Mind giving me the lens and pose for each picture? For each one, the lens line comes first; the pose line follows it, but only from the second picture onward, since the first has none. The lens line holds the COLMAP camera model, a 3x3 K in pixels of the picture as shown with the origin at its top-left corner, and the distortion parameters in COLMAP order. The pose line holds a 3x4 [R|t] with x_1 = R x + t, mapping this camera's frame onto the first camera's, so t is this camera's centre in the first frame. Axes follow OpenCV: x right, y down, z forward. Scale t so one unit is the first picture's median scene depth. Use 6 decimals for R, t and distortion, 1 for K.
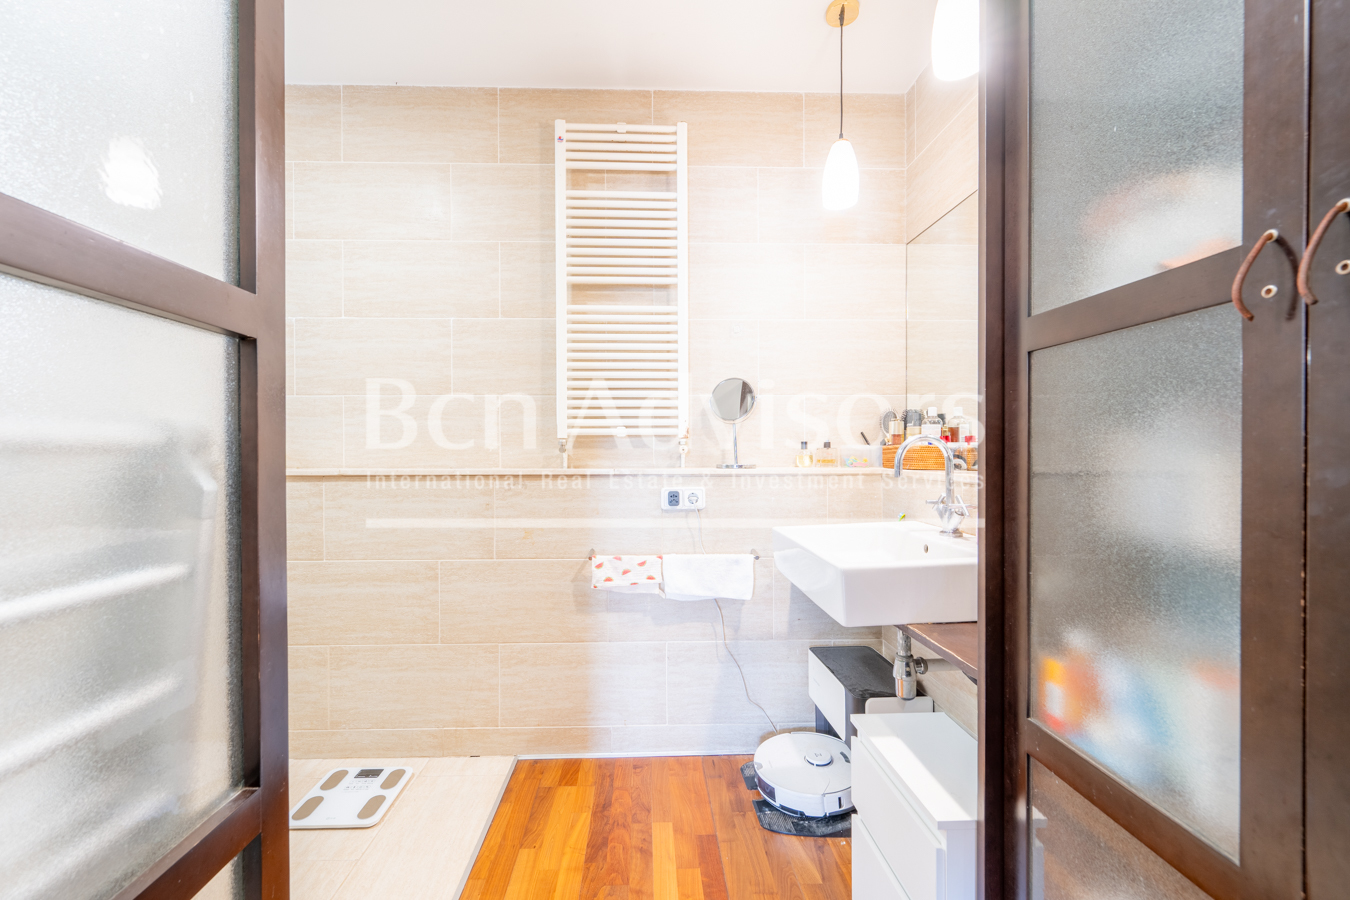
lens RADIAL K [[529.2, 0, 669.3], [0, 529.2, 458.5], [0, 0, 1]] dist [-0.000188, 0.000476]
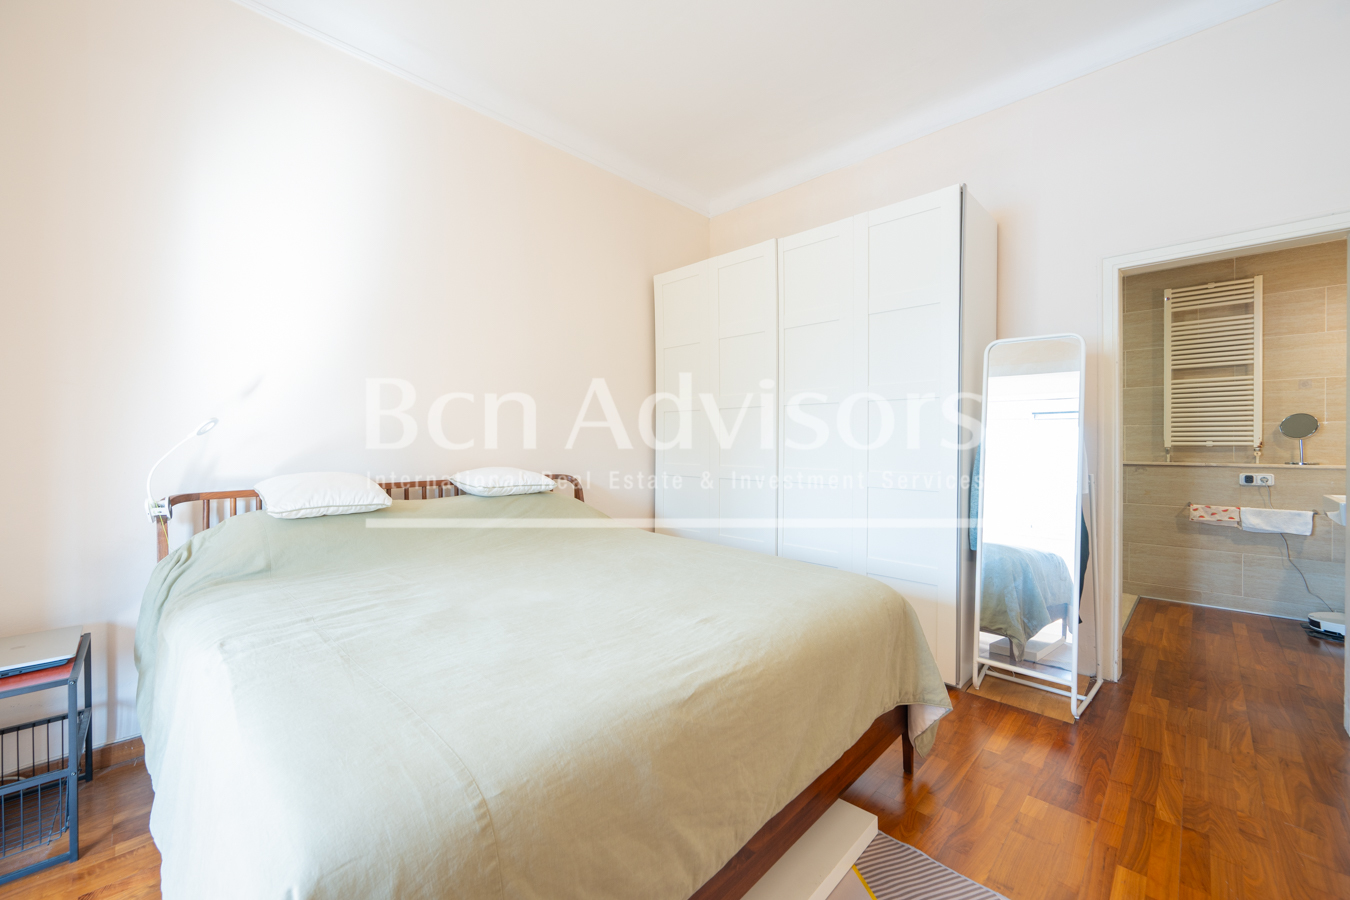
lens RADIAL K [[529.2, 0, 672.6], [0, 529.2, 449.1], [0, 0, 1]] dist [-0.000188, 0.000476]
pose [[0.665045, 0.006234, -0.746777, 0.051319], [-0.006417, 0.999976, 0.002633, -0.025933], [0.746775, 0.003041, 0.665069, -1.838759]]
